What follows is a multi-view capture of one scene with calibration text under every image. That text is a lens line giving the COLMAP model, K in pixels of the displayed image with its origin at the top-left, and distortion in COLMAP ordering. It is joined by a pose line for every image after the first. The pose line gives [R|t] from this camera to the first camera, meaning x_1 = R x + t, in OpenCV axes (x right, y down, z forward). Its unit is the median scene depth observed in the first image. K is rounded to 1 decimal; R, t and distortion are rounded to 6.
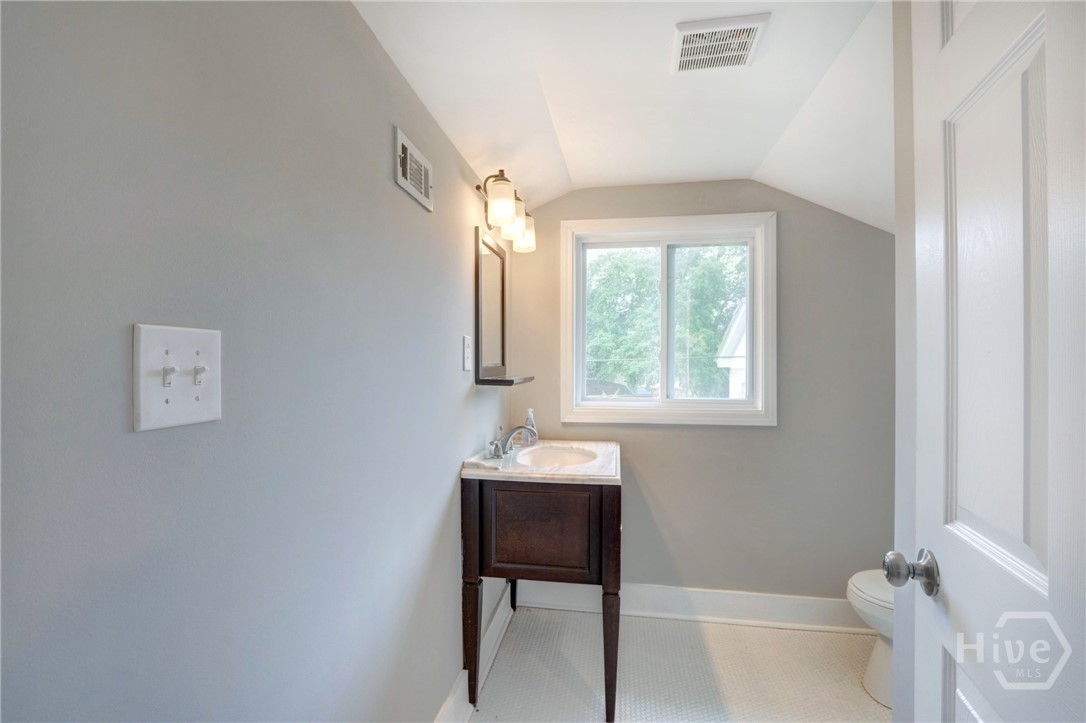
lens RADIAL K [[503.4, 0, 542.4], [0, 503.4, 363.2], [0, 0, 1]] dist [-0.004479, -0.001322]
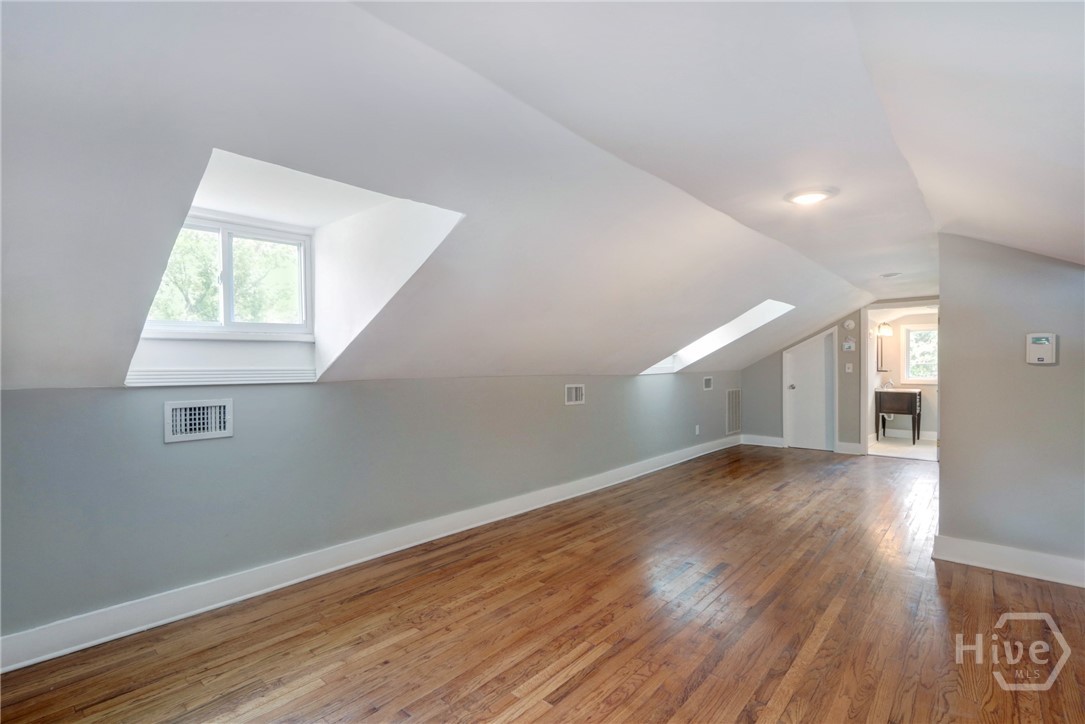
lens RADIAL K [[503.0, 0, 543.0], [0, 503.0, 364.4], [0, 0, 1]] dist [-0.004479, -0.001322]
pose [[0.837936, 0.002380, -0.545763, -0.197232], [0.004380, 0.999929, 0.011085, -0.084233], [0.545750, -0.011679, 0.837866, -4.482149]]
